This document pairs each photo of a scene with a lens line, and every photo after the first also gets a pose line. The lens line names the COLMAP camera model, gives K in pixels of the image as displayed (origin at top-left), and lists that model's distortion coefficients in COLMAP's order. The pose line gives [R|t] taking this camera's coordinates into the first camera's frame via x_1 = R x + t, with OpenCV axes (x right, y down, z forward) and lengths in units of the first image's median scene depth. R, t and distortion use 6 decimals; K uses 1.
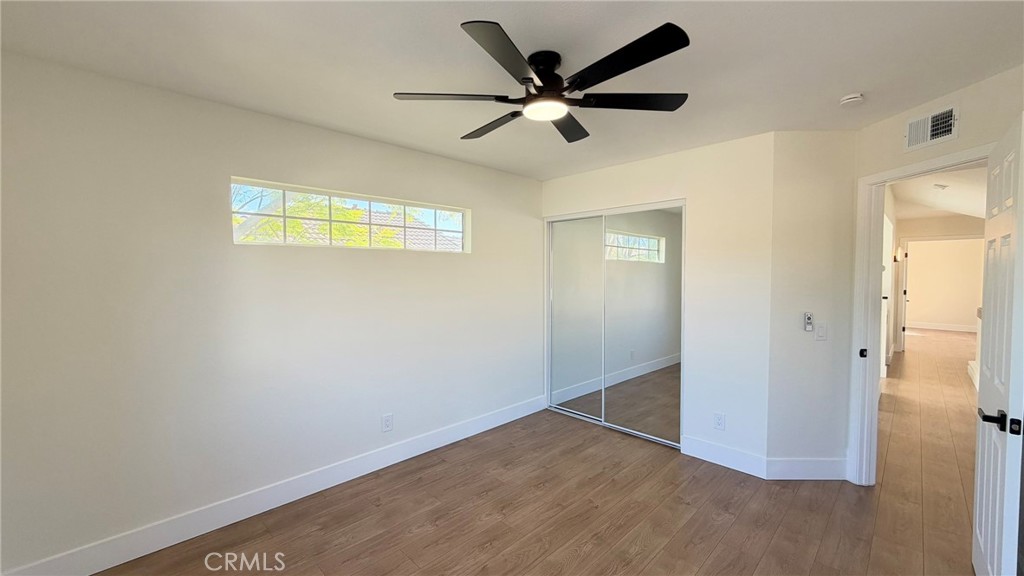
lens RADIAL K [[406.9, 0, 508.2], [0, 406.9, 292.6], [0, 0, 1]] dist [-0.007064, 0.002899]
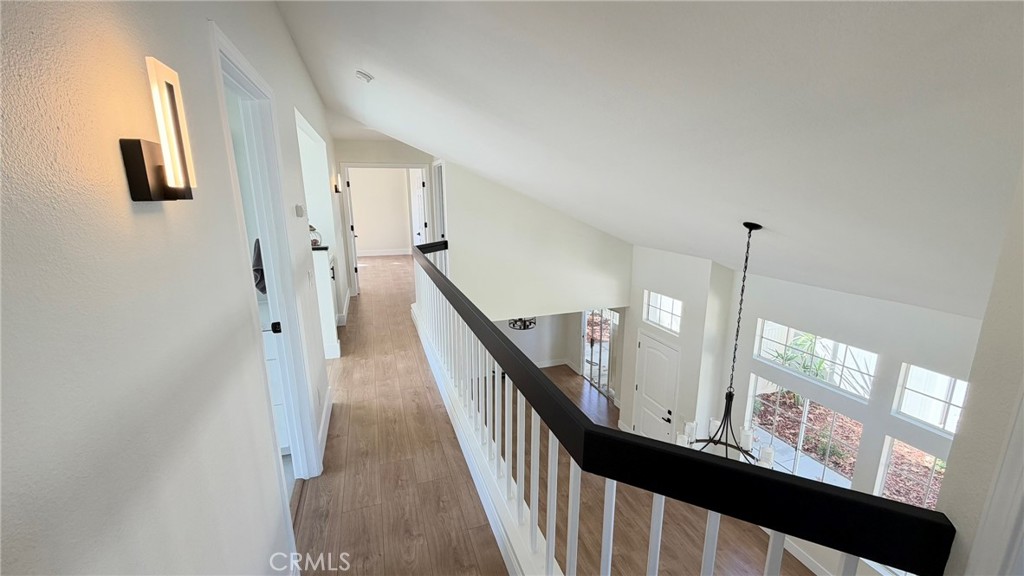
lens RADIAL K [[406.9, 0, 509.1], [0, 406.9, 286.3], [0, 0, 1]] dist [-0.007064, 0.002899]
pose [[0.438707, -0.187807, 0.878786, 0.447713], [0.037207, 0.980875, 0.191050, -0.043417], [-0.897859, -0.051118, 0.437305, 0.412446]]
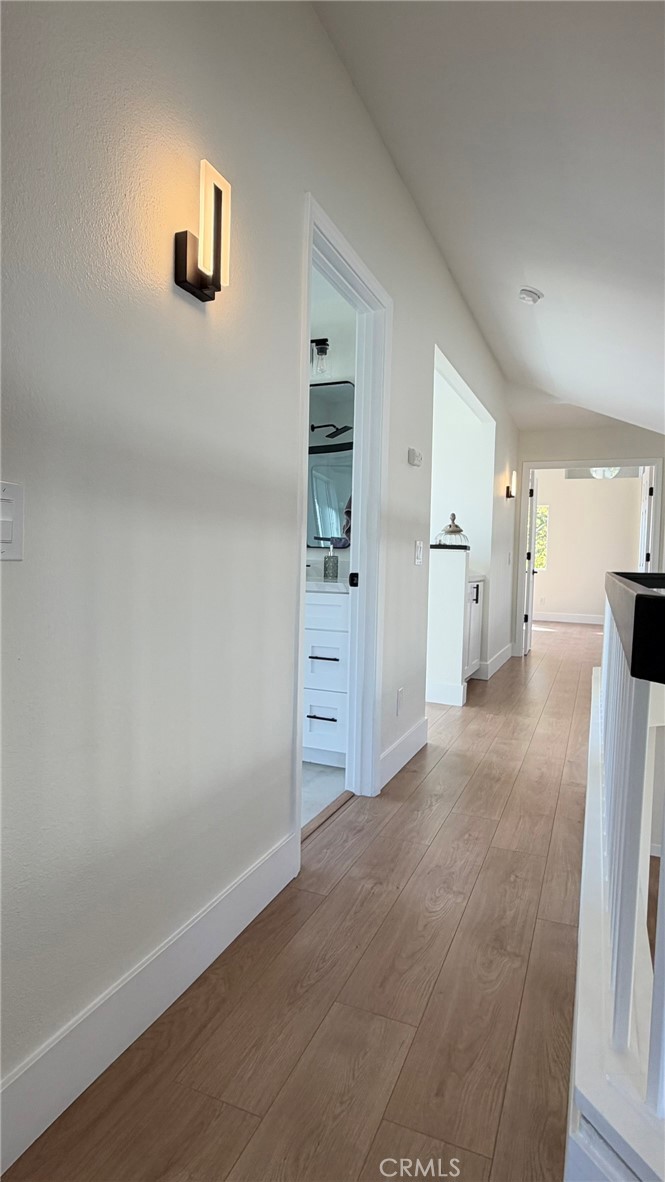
lens RADIAL K [[634.0, 0, 329.9], [0, 634.0, 589.6], [0, 0, 1]] dist [-0.002347, 0.000368]
pose [[0.924865, 0.017006, 0.379916, 0.478882], [-0.023208, 0.999662, 0.011751, 0.058094], [-0.379588, -0.019685, 0.924946, 0.336606]]
